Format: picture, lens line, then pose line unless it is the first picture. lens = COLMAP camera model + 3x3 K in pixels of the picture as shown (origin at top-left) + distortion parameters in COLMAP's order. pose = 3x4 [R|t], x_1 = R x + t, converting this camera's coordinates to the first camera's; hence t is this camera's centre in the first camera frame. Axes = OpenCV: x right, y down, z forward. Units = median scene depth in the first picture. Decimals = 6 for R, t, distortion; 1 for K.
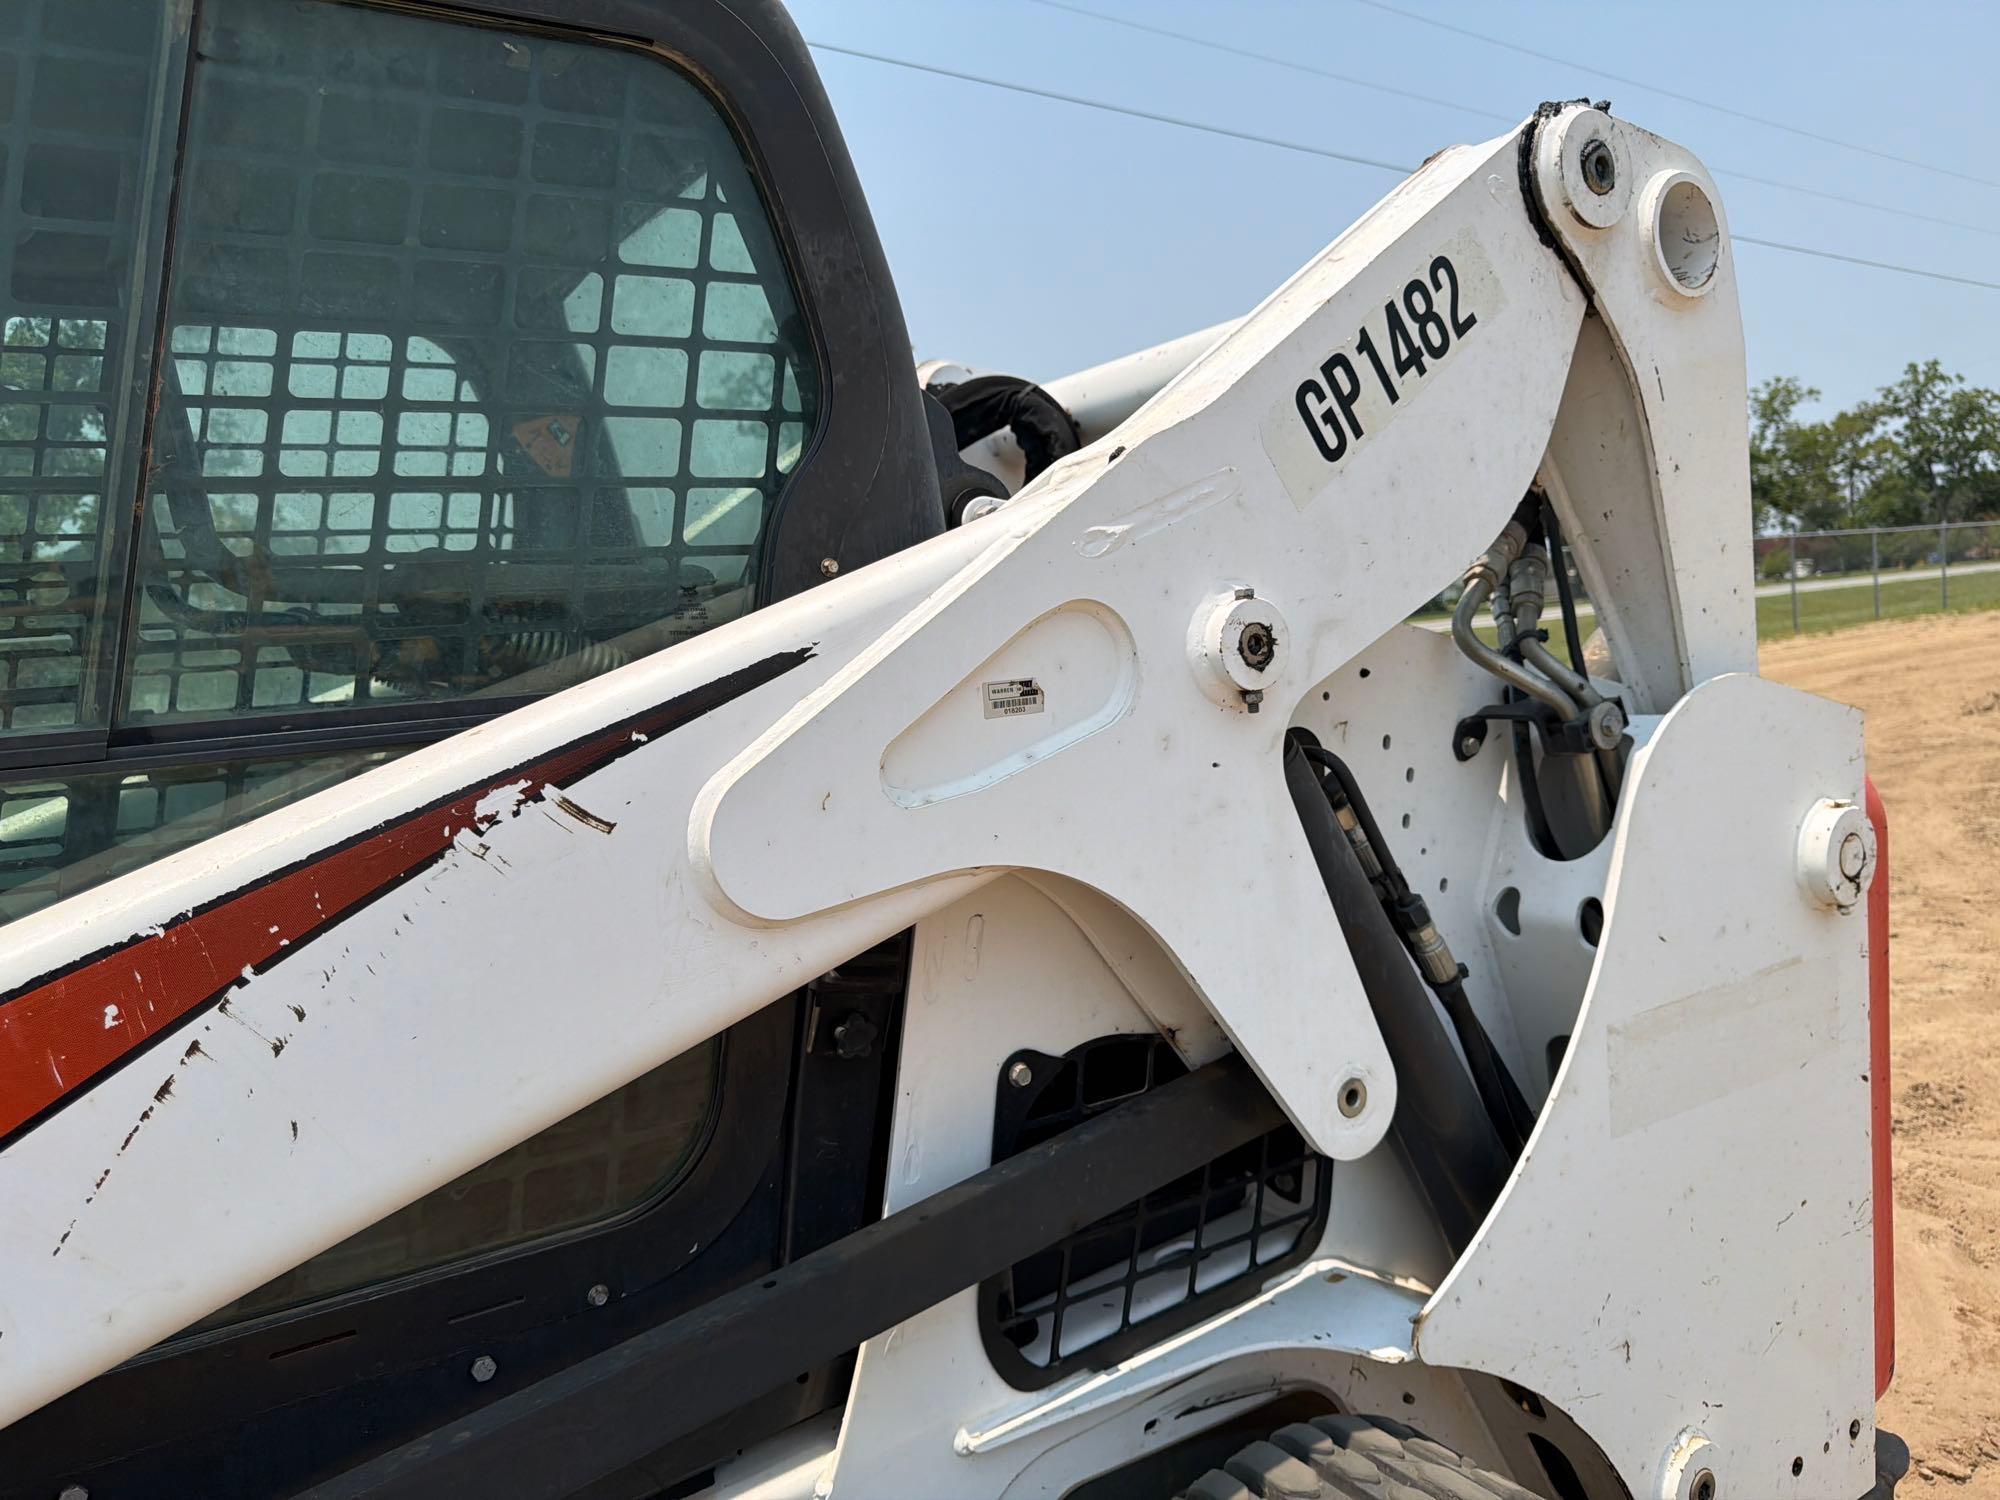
lens RADIAL K [[1428.6, 0, 1001.1], [0, 1428.6, 728.7], [0, 0, 1]] dist [0.039078, -0.051557]
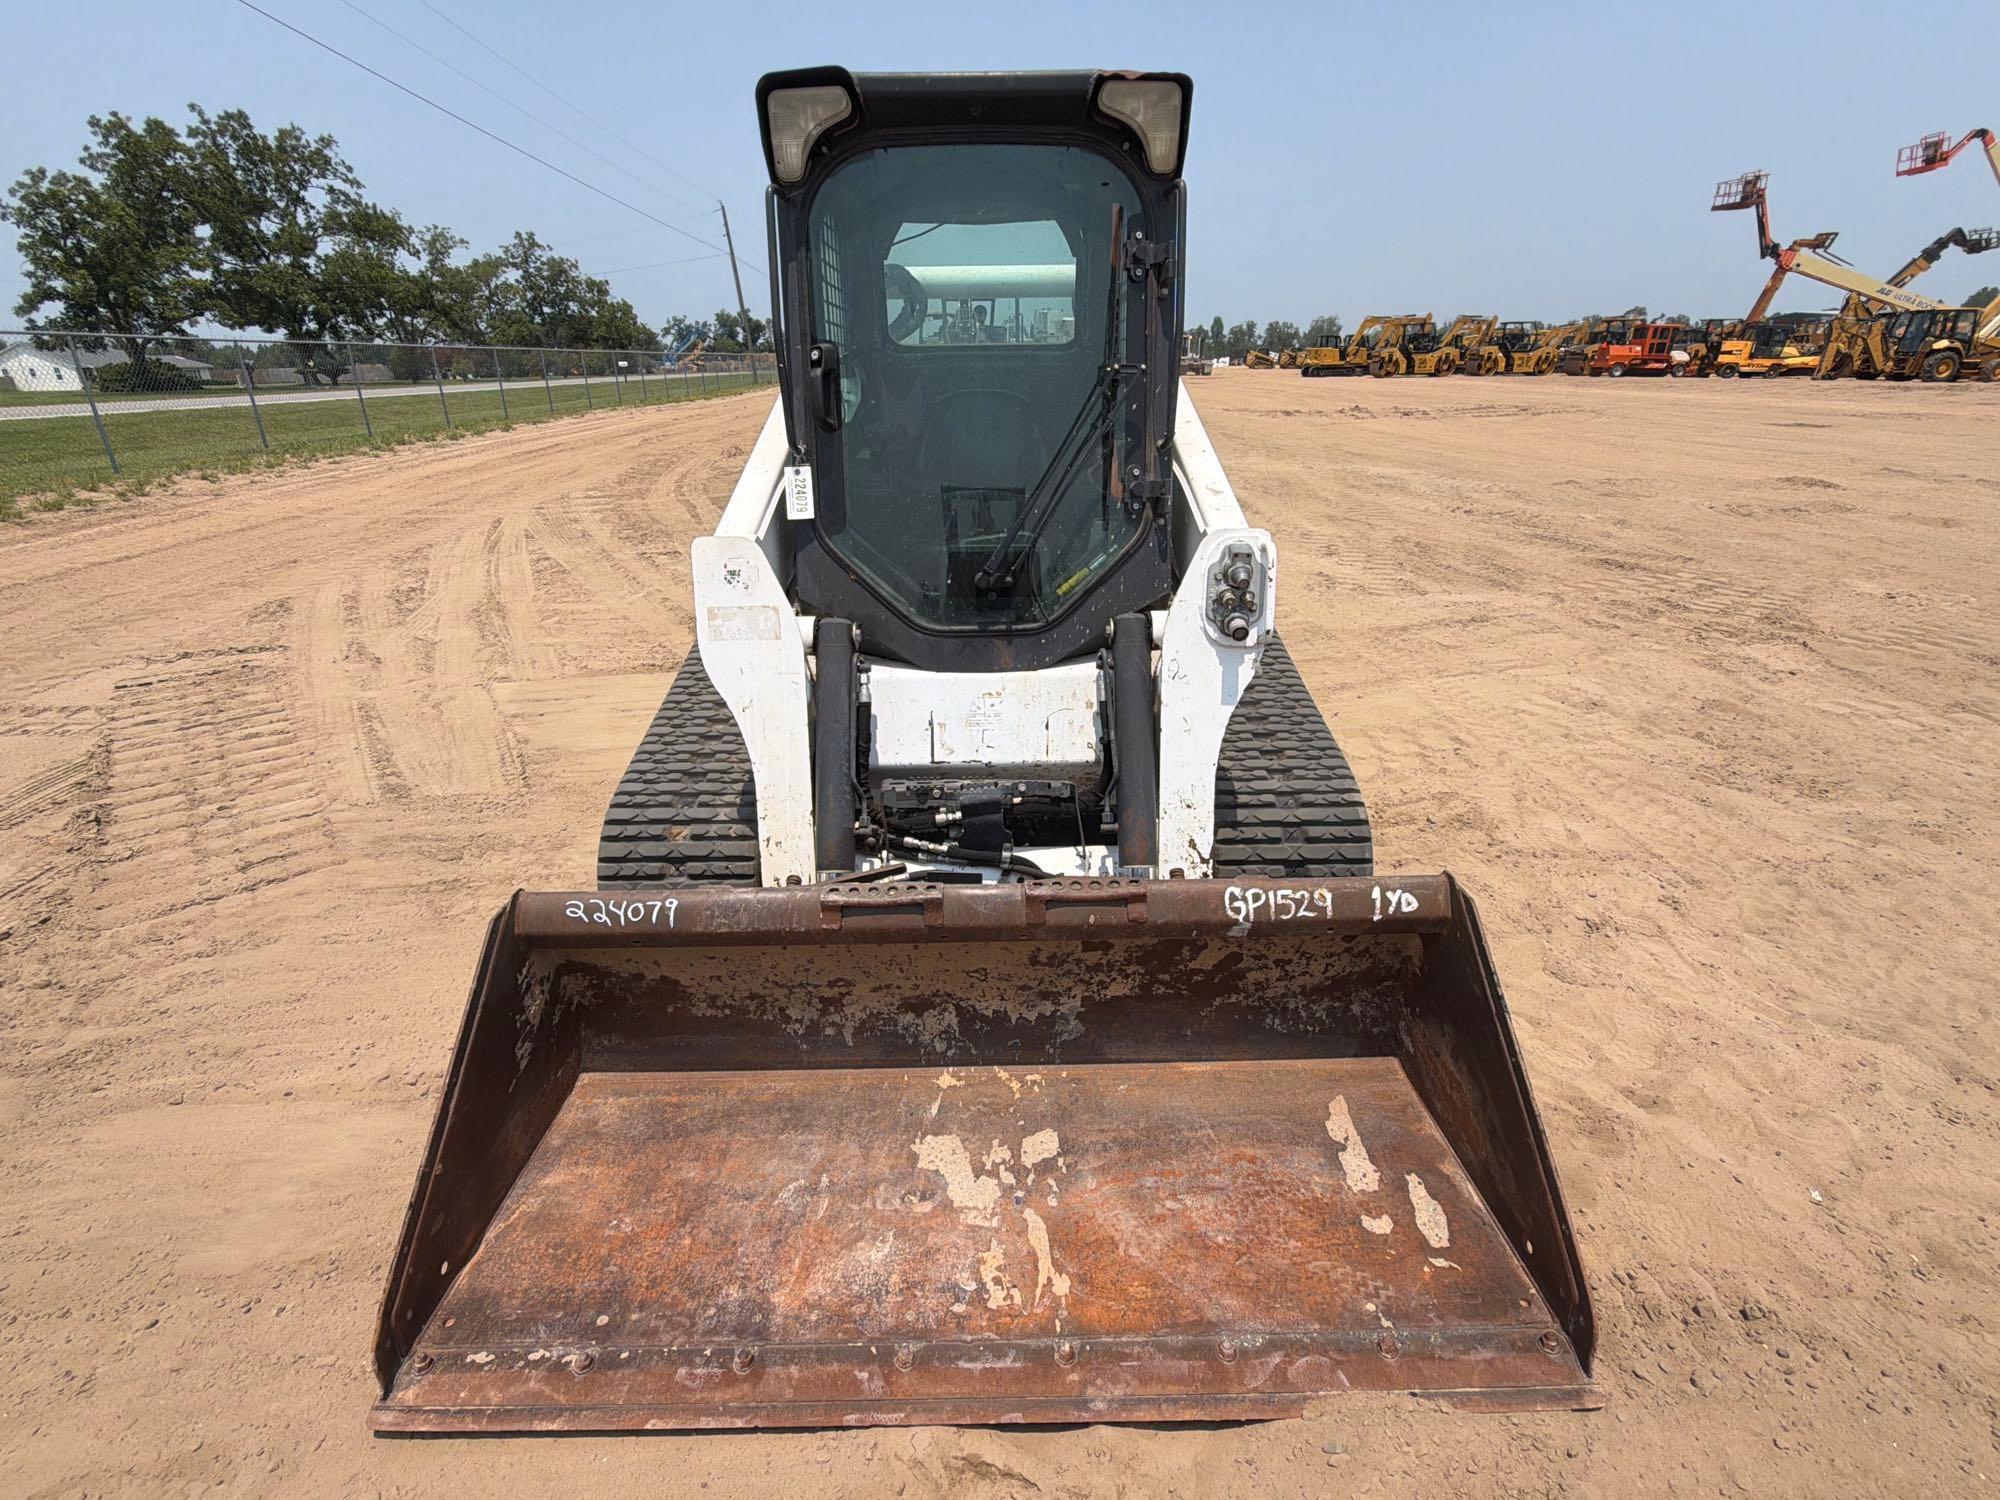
lens RADIAL K [[959.6, 0, 1000.0], [0, 959.6, 743.9], [0, 0, 1]] dist [-0.017232, 0.008865]
pose [[0.532197, -0.243687, 0.810791, -2.572360], [0.026664, 0.962029, 0.271640, 0.212111], [-0.846200, -0.122947, 0.518487, -0.304194]]
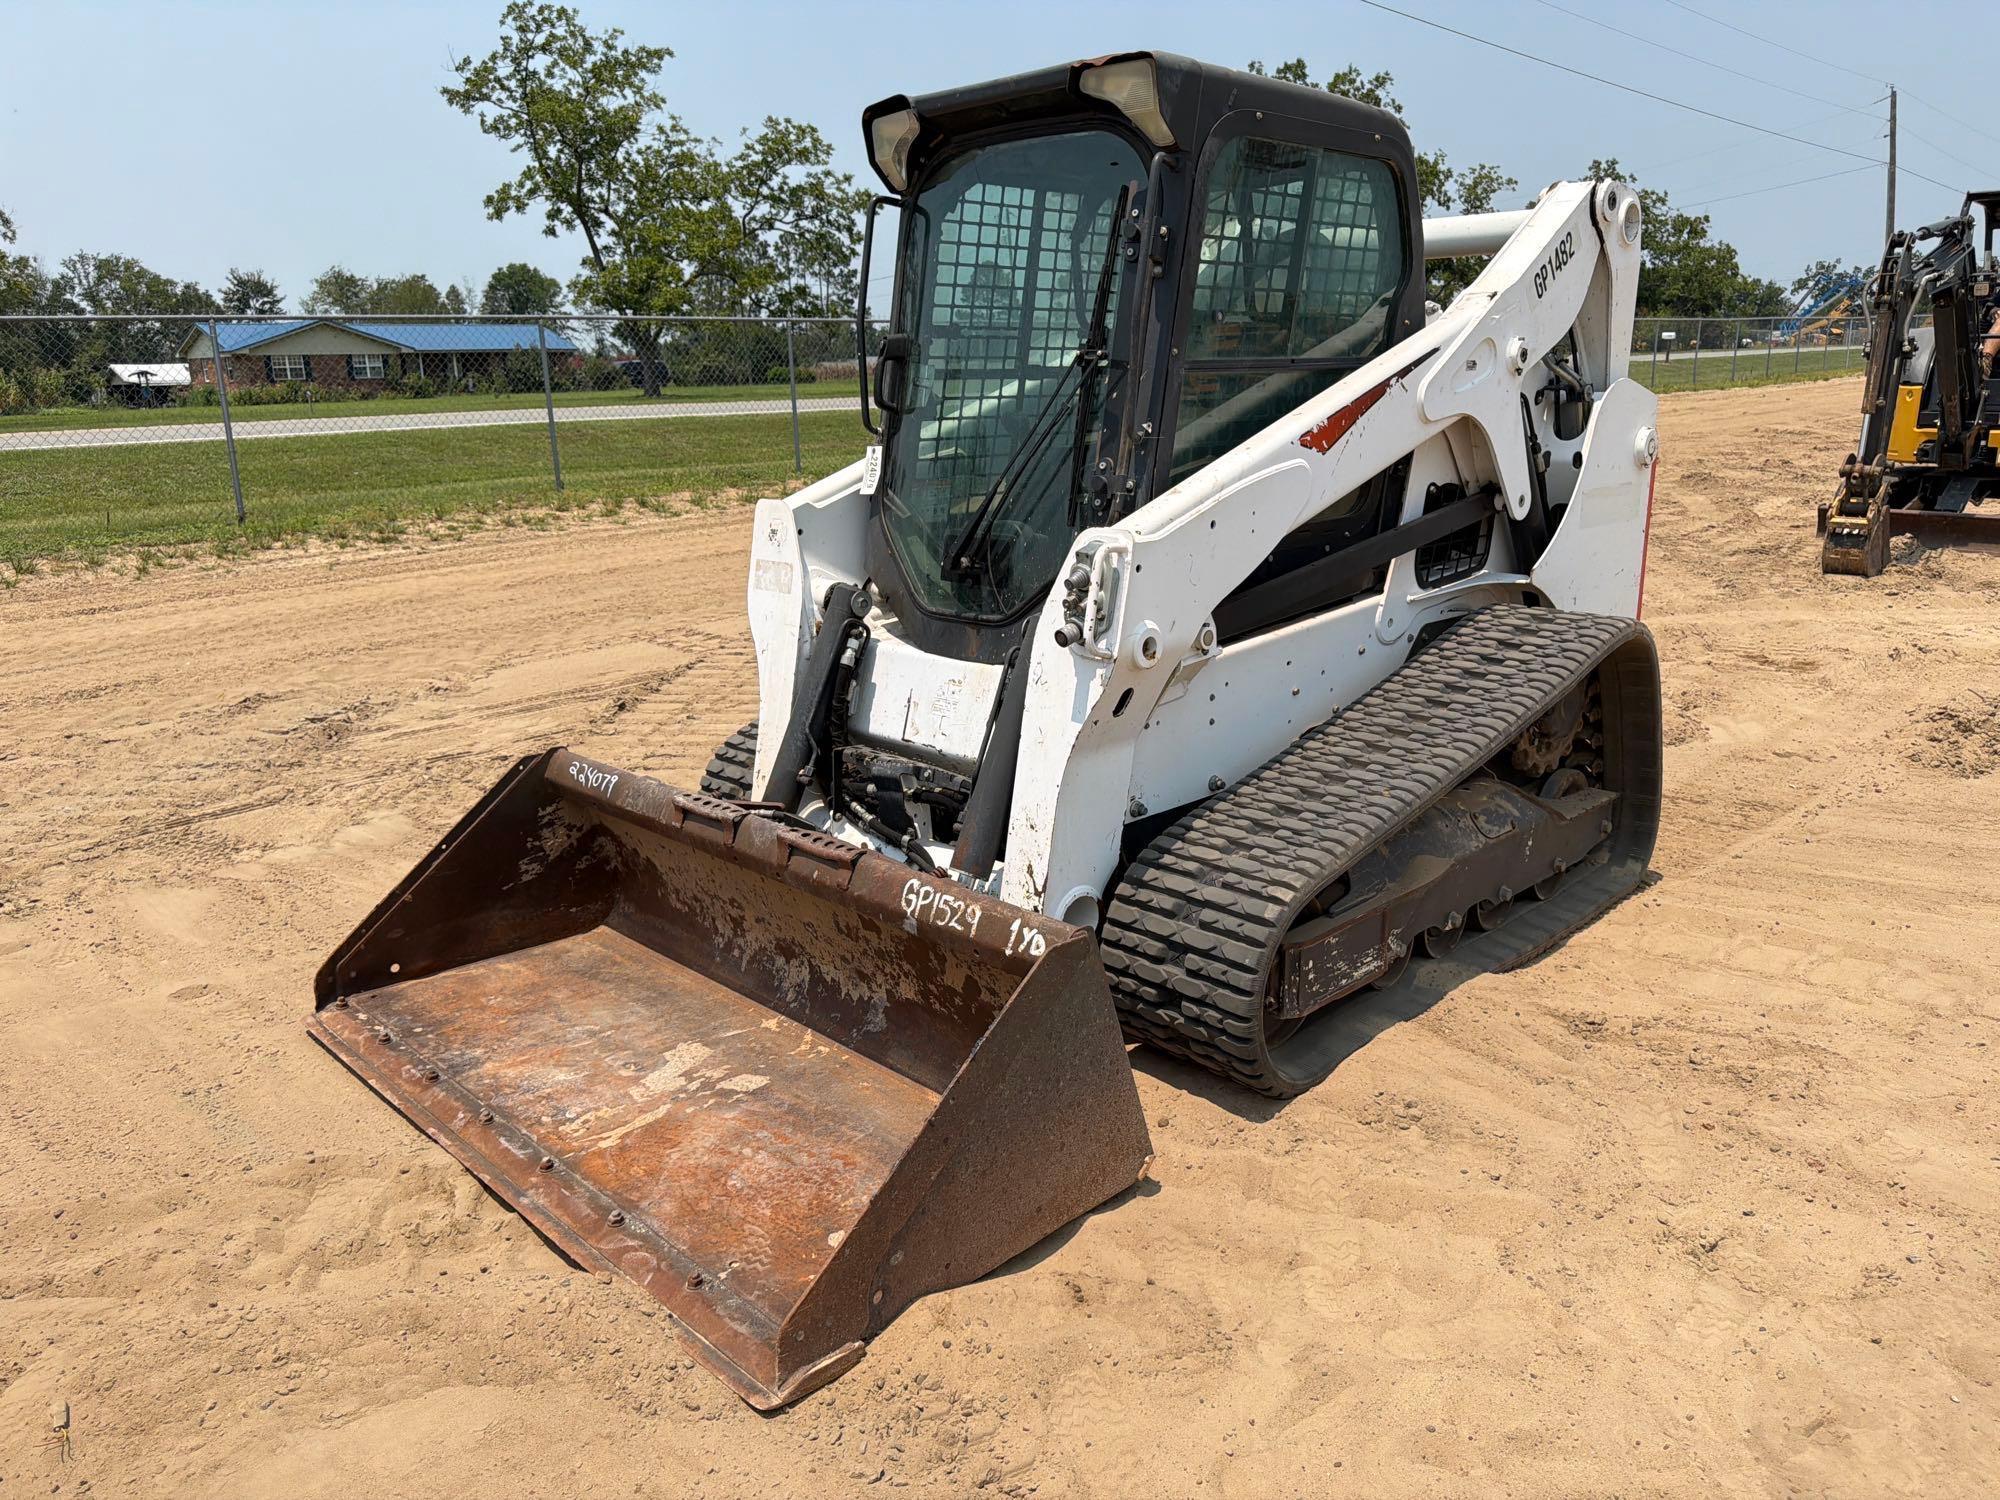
lens RADIAL K [[1428.6, 0, 1016.8], [0, 1428.6, 726.8], [0, 0, 1]] dist [0.039078, -0.051557]
pose [[0.977370, 0.003904, 0.211499, -1.514147], [-0.039891, 0.985292, 0.166158, 0.257673], [-0.207740, -0.170835, 0.963151, -1.928951]]
